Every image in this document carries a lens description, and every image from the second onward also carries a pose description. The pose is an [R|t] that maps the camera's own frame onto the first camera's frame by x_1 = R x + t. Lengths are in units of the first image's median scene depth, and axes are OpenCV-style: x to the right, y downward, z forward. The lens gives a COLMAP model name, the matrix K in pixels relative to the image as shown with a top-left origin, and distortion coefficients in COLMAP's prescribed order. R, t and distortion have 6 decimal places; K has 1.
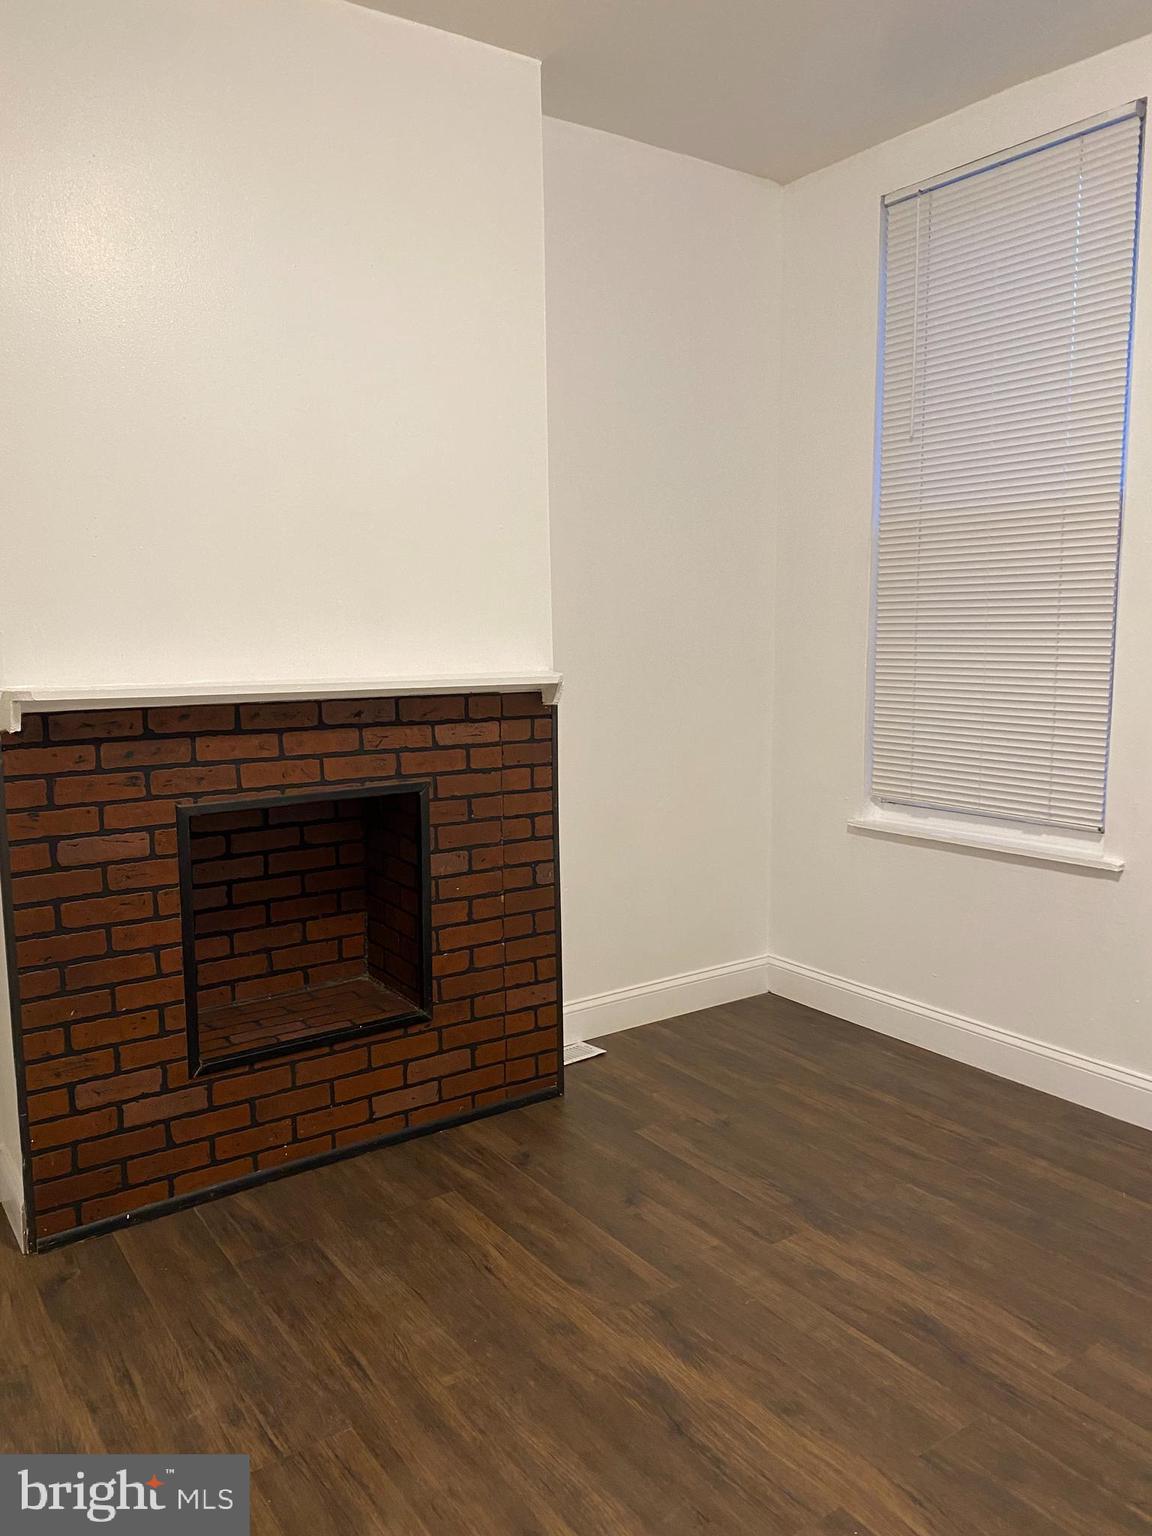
lens RADIAL K [[1163.2, 0, 576.0], [0, 1163.2, 768.0], [0, 0, 1]] dist [-0.000311, -0.000447]
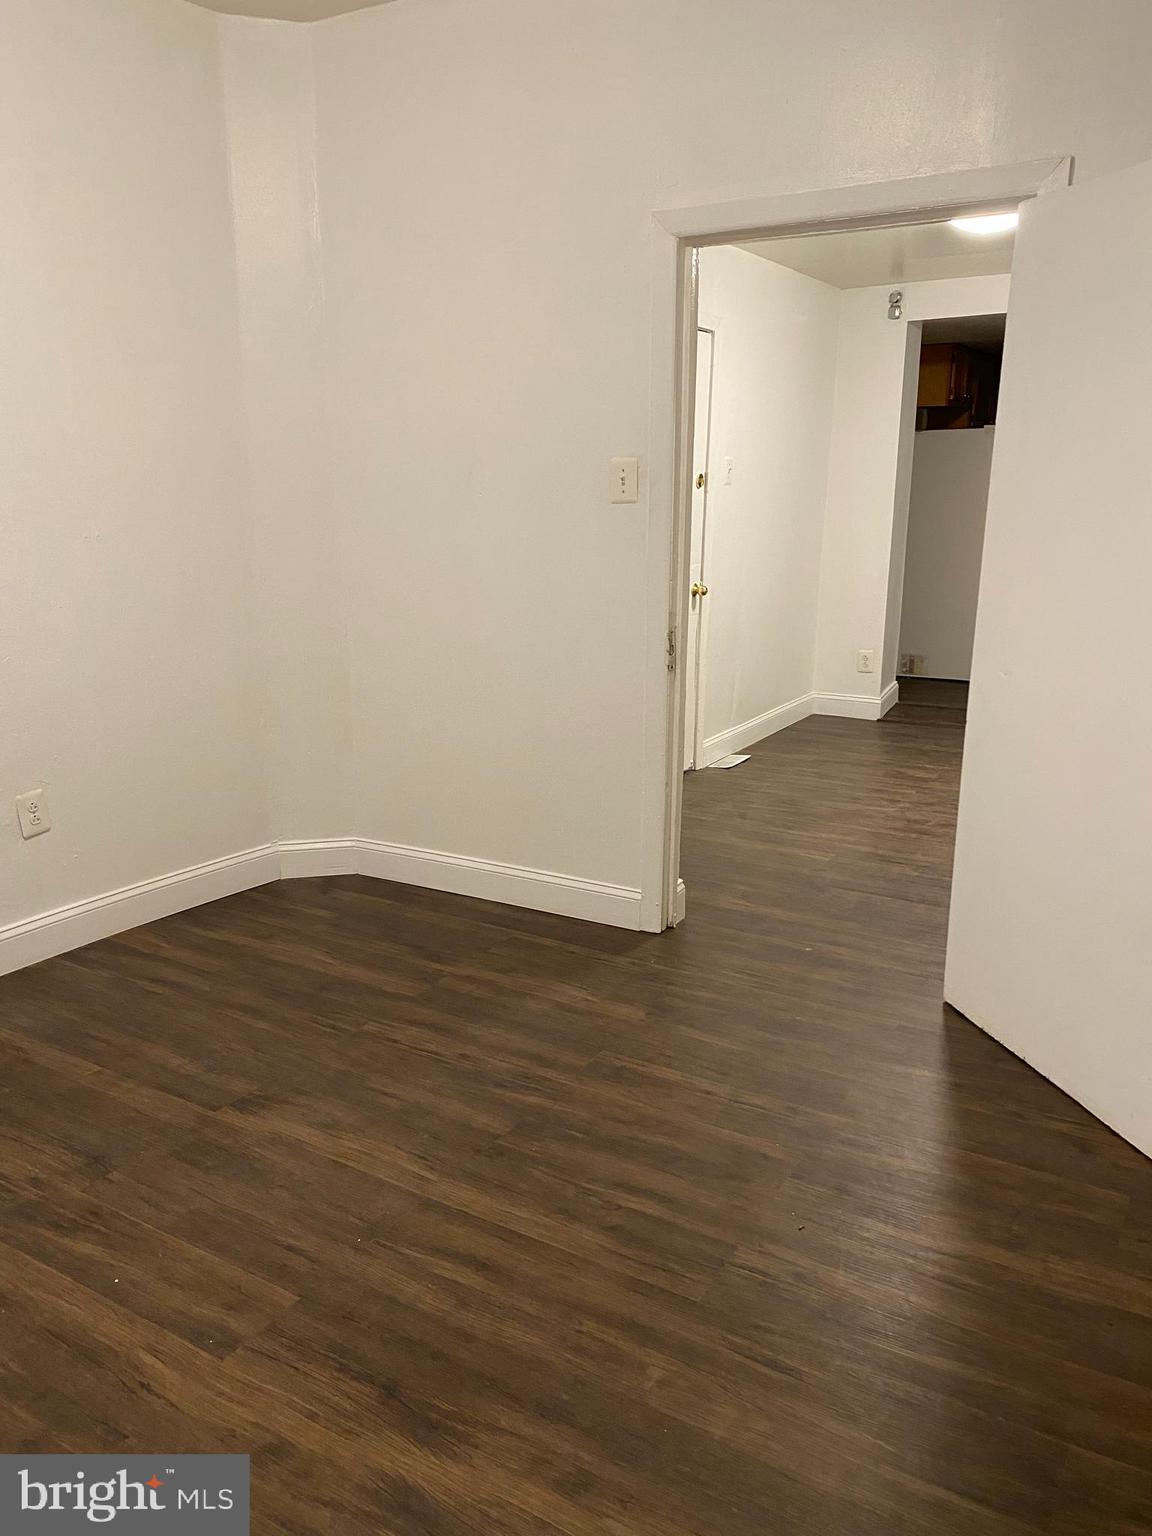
lens RADIAL K [[1163.2, 0, 576.0], [0, 1163.2, 768.0], [0, 0, 1]] dist [-0.000311, -0.000447]
pose [[-0.914779, 0.102097, -0.390841, 0.254498], [-0.047389, 0.933729, 0.354829, -0.234068], [0.401166, 0.343112, -0.849317, 1.614322]]
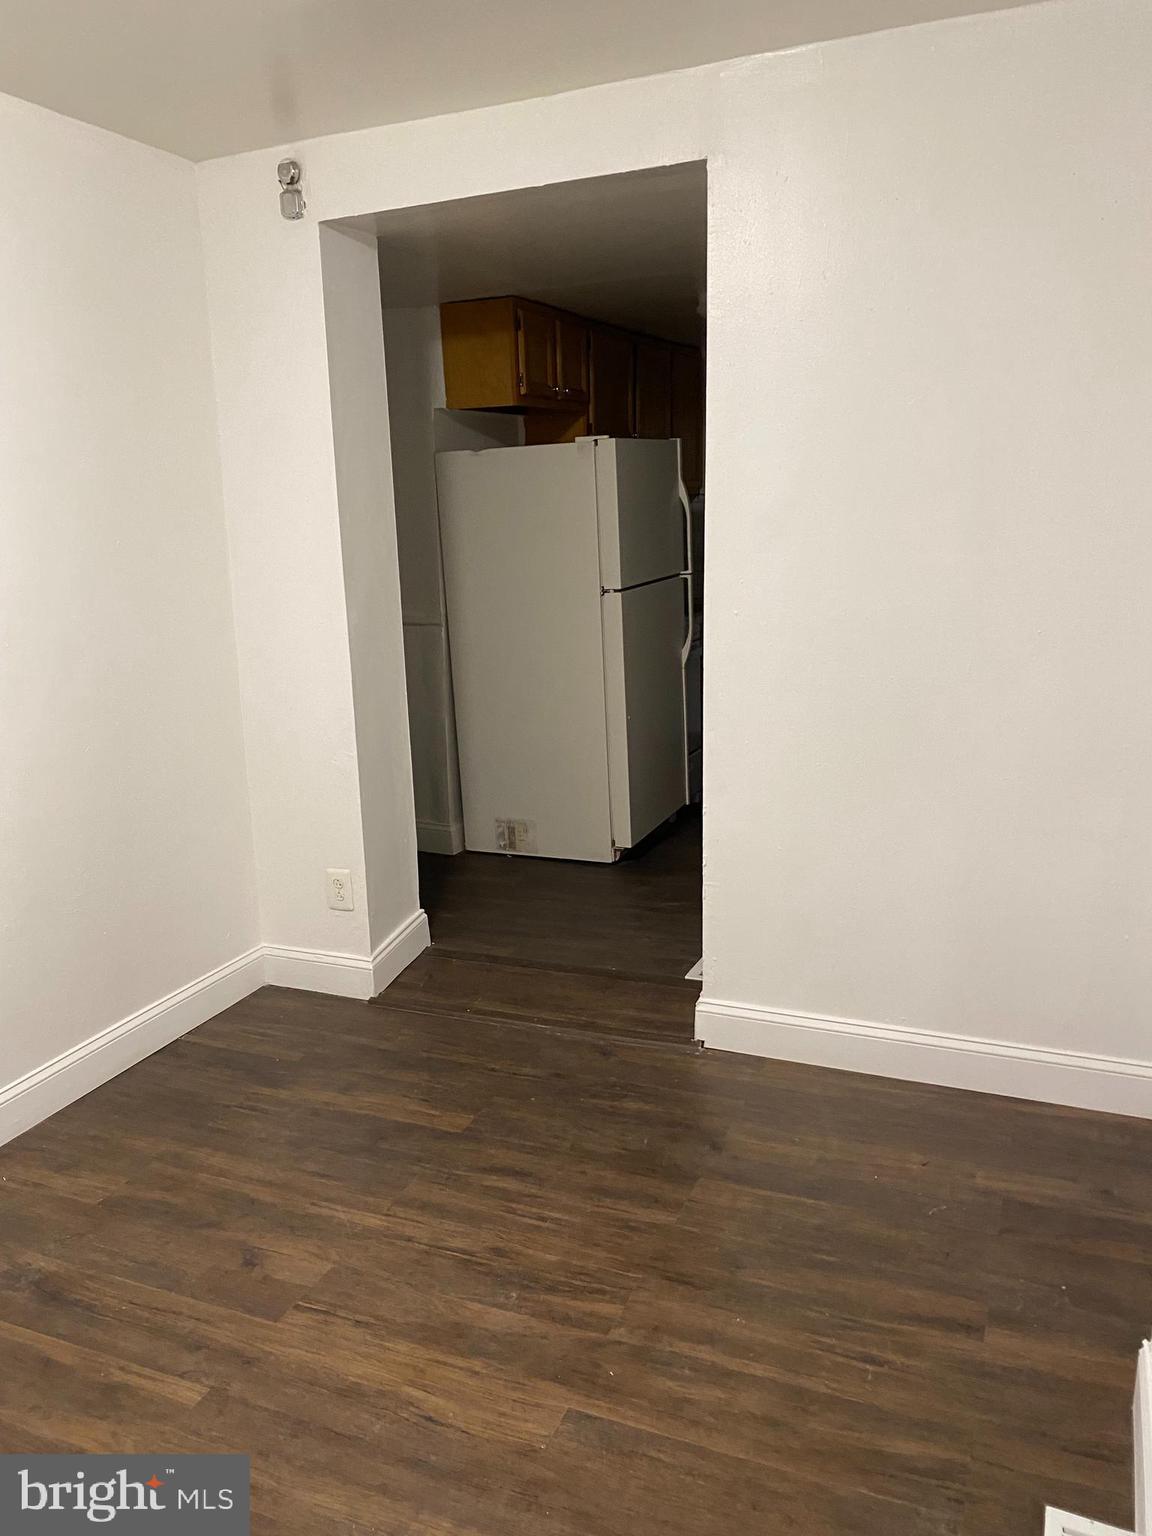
lens RADIAL K [[1140.3, 0, 576.0], [0, 1140.3, 768.0], [0, 0, 1]] dist [0.000610, 0.002376]
pose [[-0.851618, 0.147668, -0.502932, -1.302906], [-0.031187, 0.943521, 0.329841, -0.120078], [0.523234, 0.296583, -0.798914, 0.506093]]
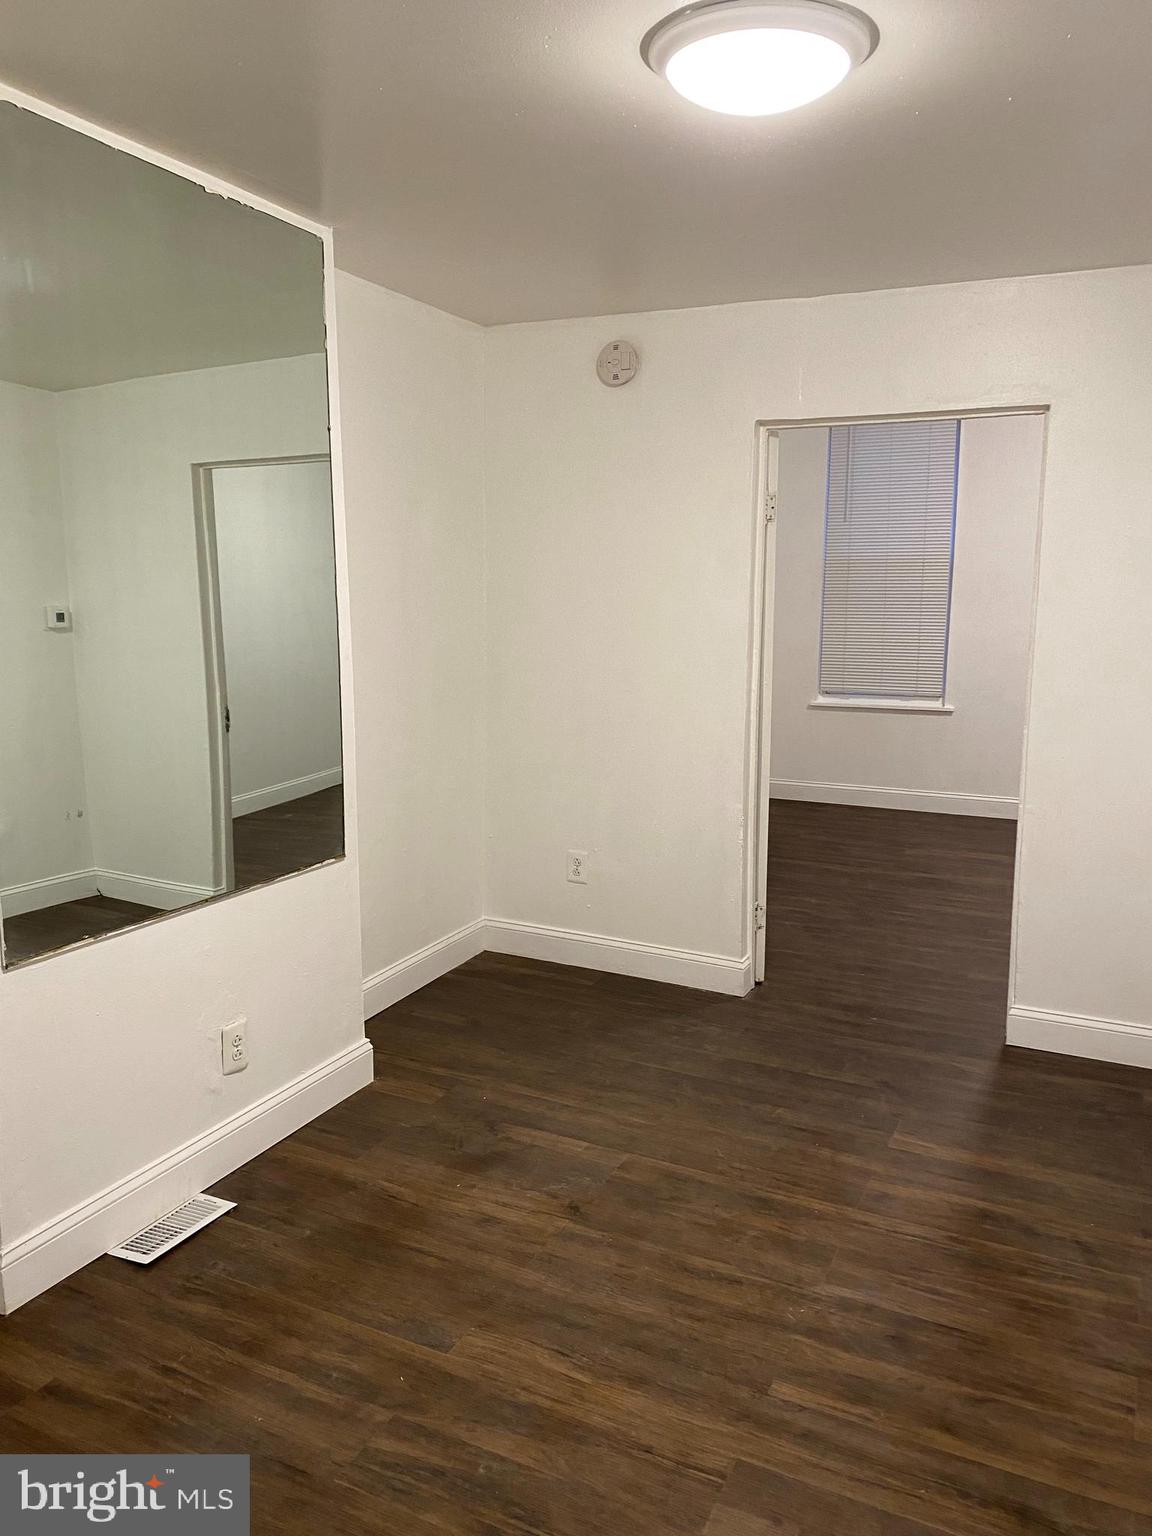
lens RADIAL K [[1140.3, 0, 576.0], [0, 1140.3, 768.0], [0, 0, 1]] dist [0.000610, 0.002376]
pose [[0.876970, -0.068801, 0.475594, -2.057889], [0.049575, 0.997370, 0.052868, 0.063012], [-0.477980, -0.022786, 0.878075, -1.086126]]
